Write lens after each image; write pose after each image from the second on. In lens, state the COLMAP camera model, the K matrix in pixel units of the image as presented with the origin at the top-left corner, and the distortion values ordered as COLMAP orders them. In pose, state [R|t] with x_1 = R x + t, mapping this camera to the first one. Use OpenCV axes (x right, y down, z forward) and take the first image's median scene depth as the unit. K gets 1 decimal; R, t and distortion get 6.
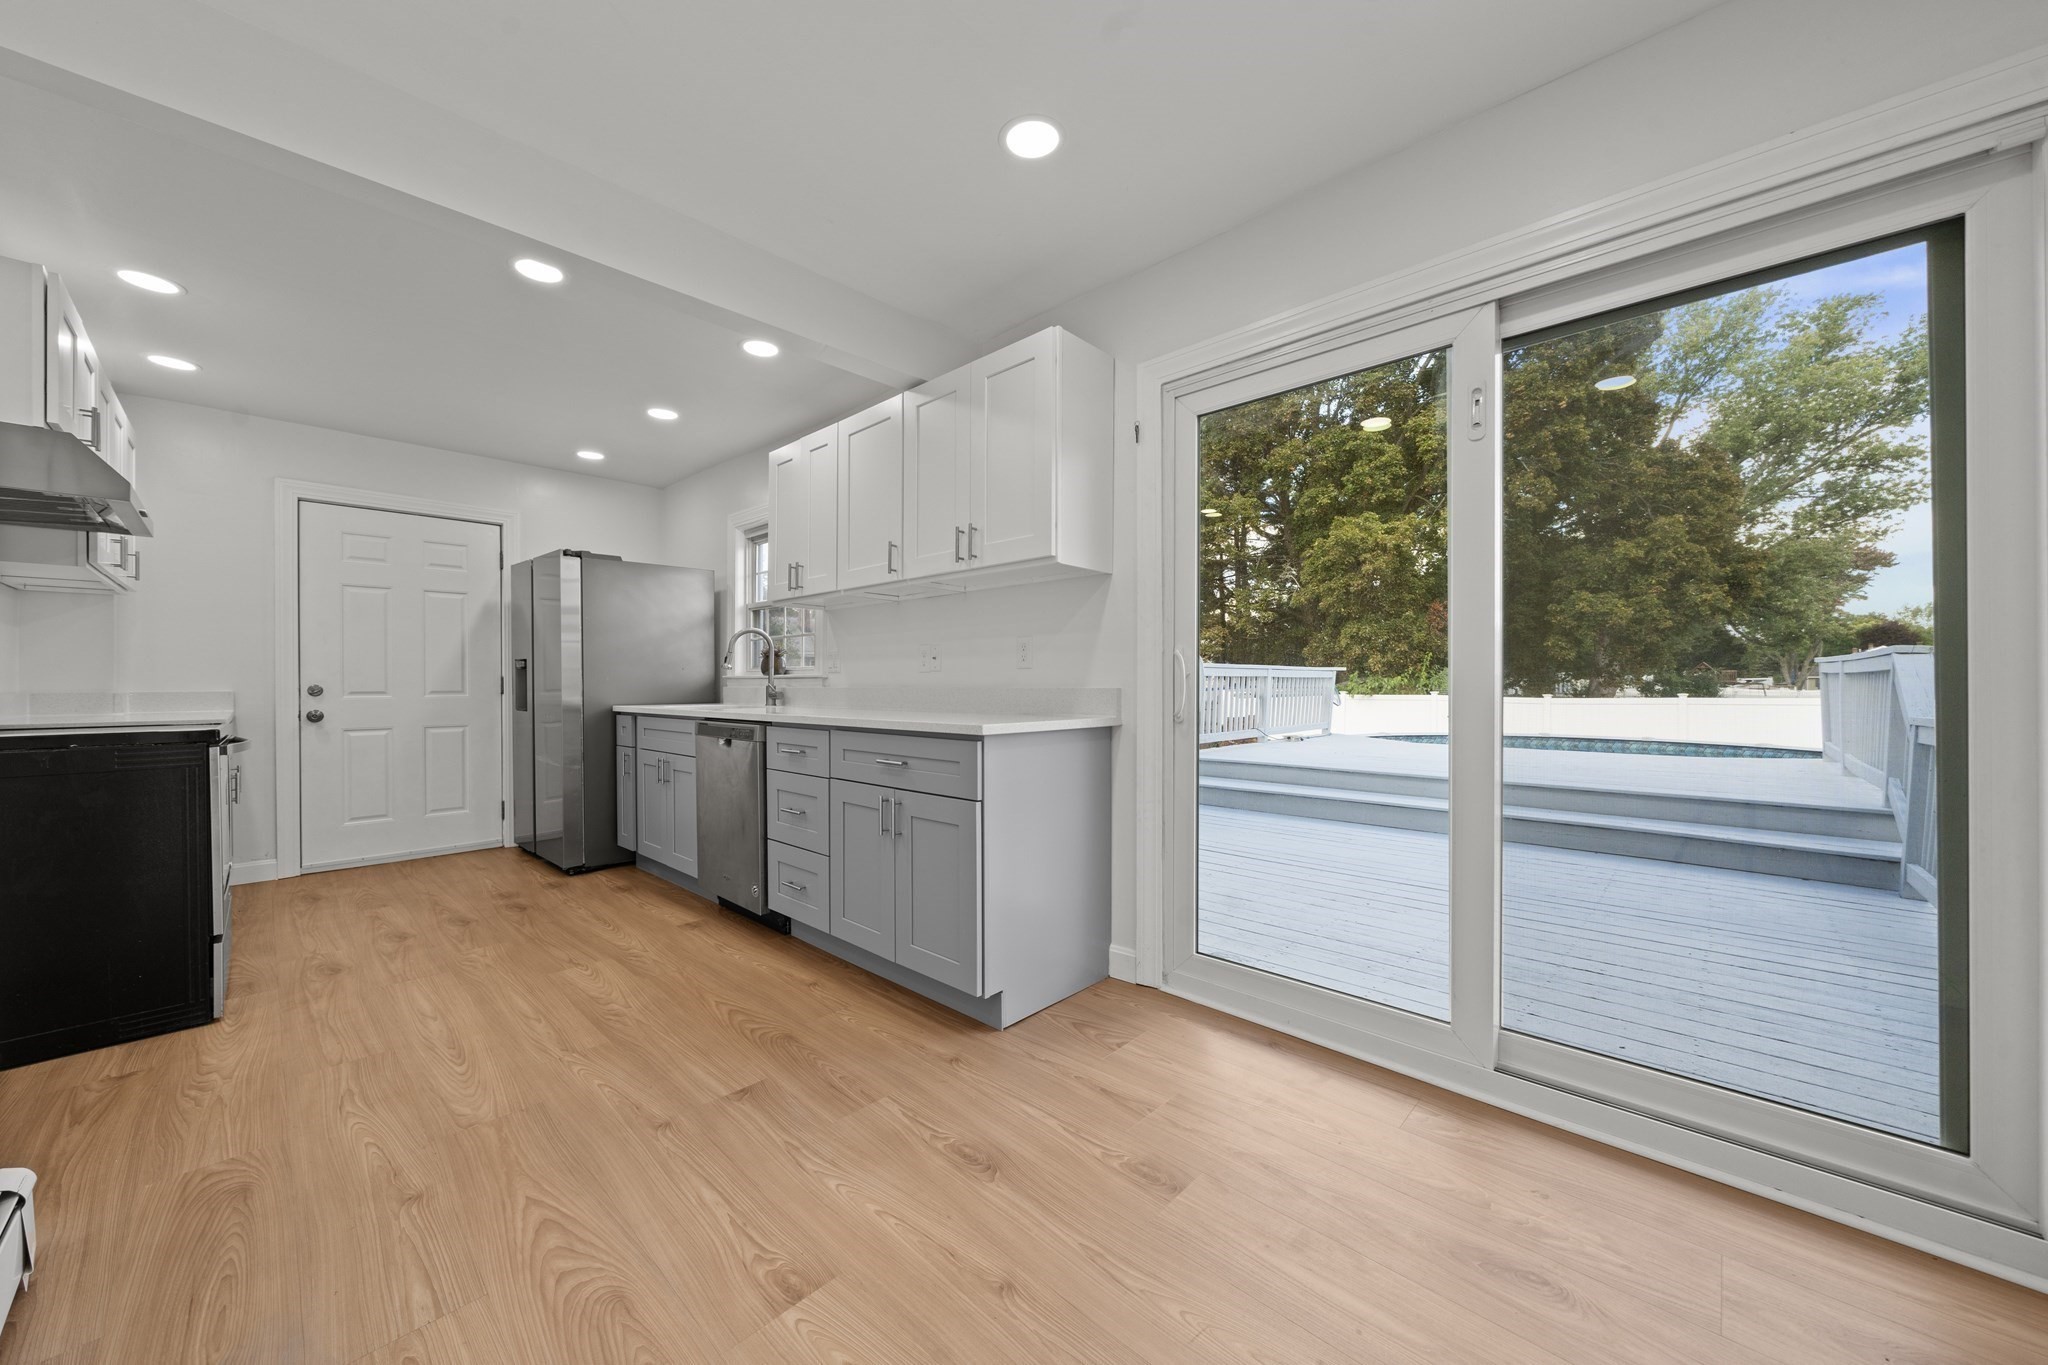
lens RADIAL K [[714.1, 0, 1024.0], [0, 714.1, 682.5], [0, 0, 1]] dist [0.001354, 0.000035]
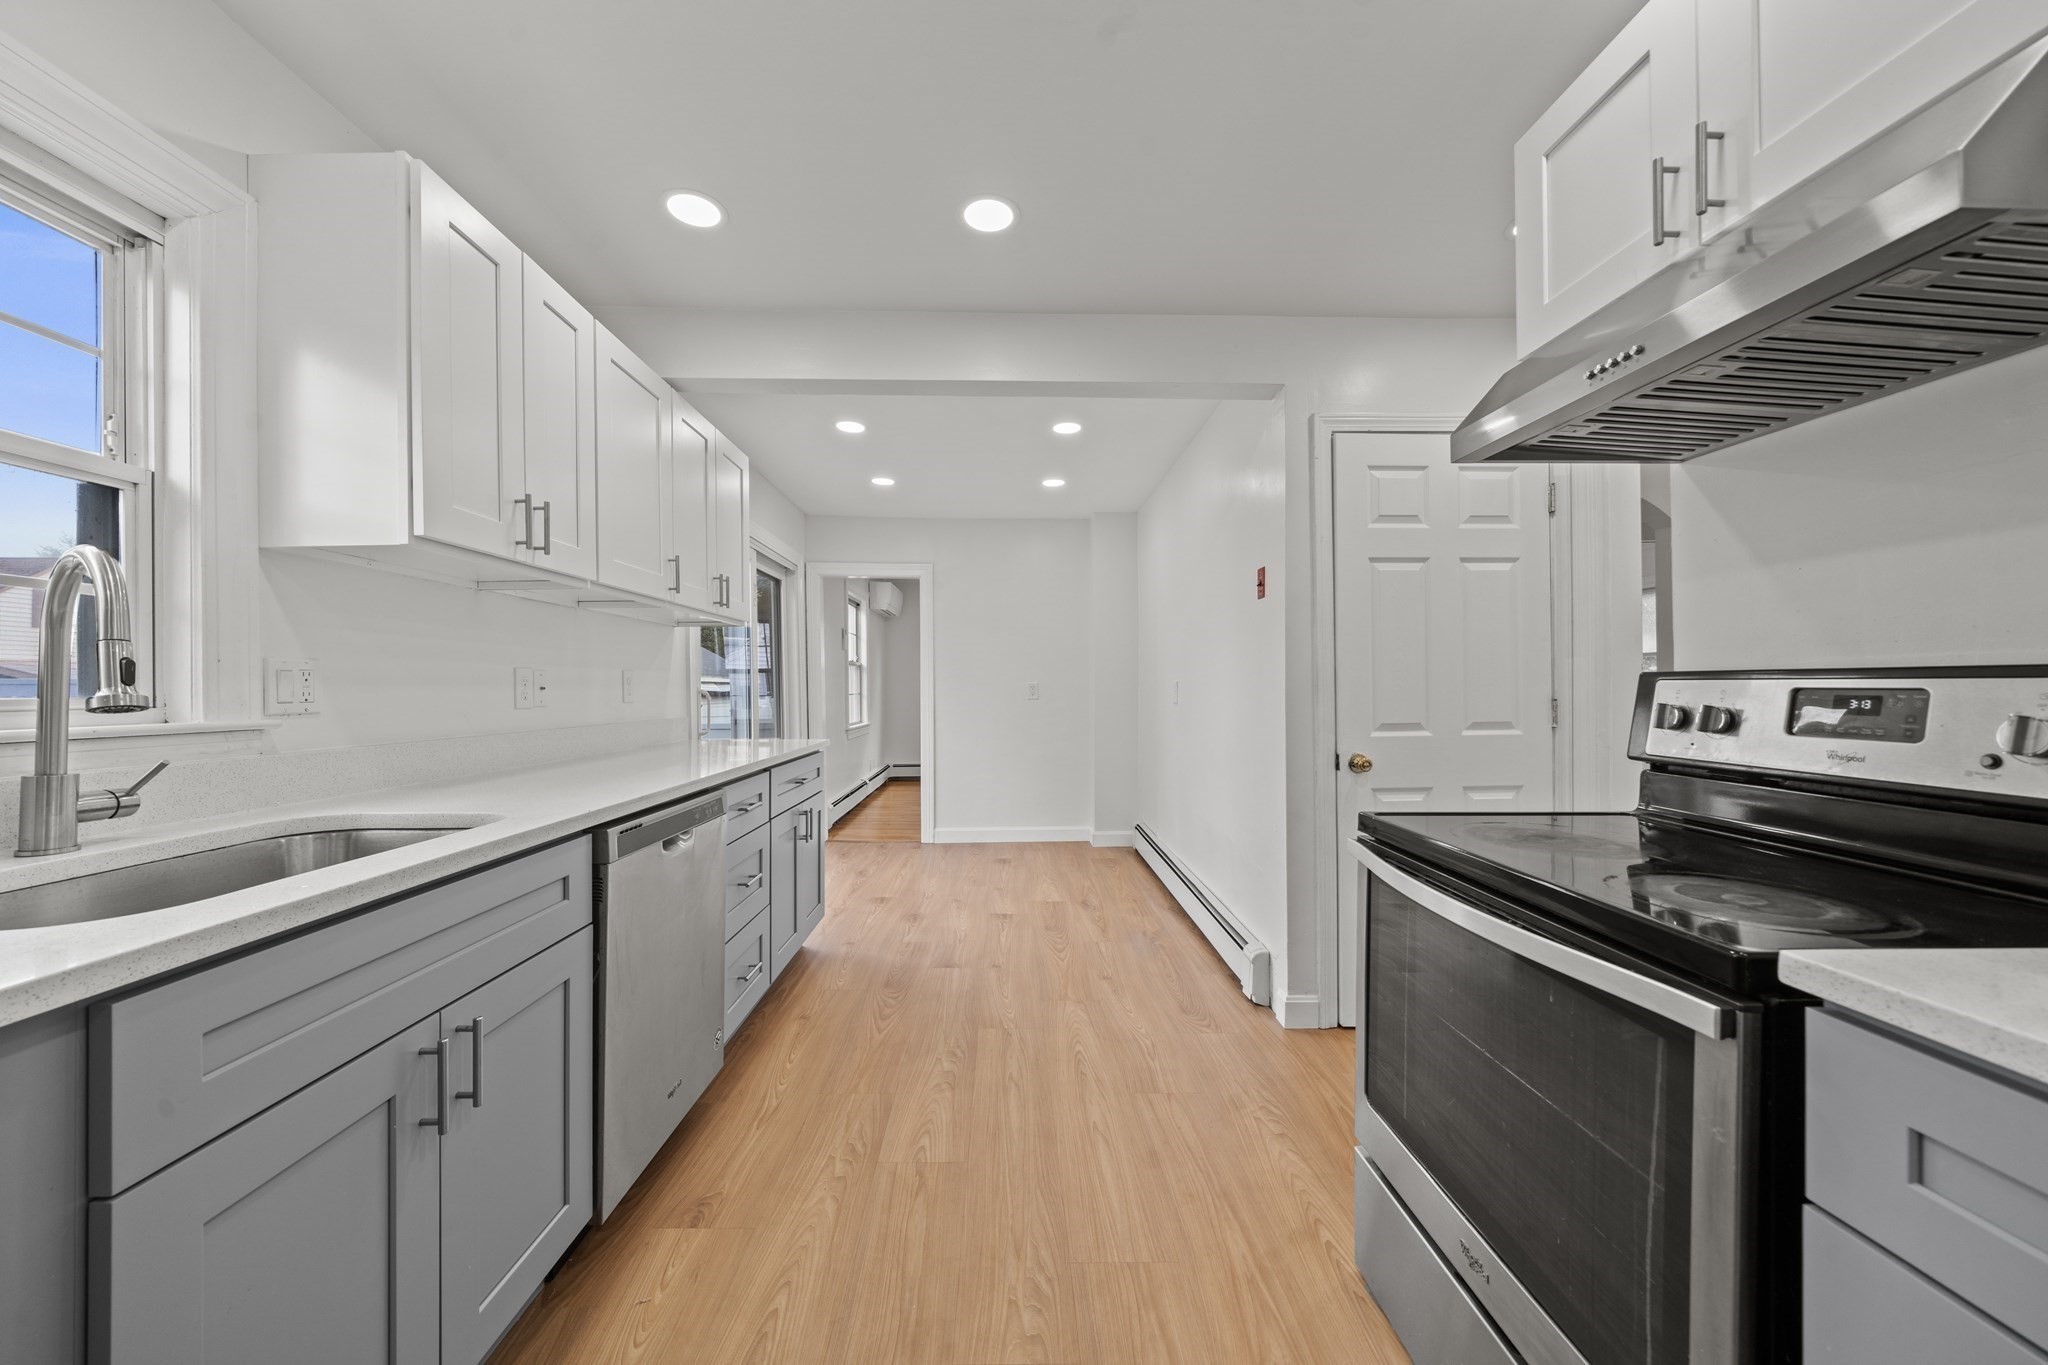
lens RADIAL K [[714.1, 0, 1024.0], [0, 714.1, 682.5], [0, 0, 1]] dist [0.001354, 0.000035]
pose [[-0.697683, 0.012652, 0.716295, -0.957211], [0.005457, 0.999909, -0.012347, -0.024985], [-0.716386, -0.004705, -0.697688, 1.148886]]
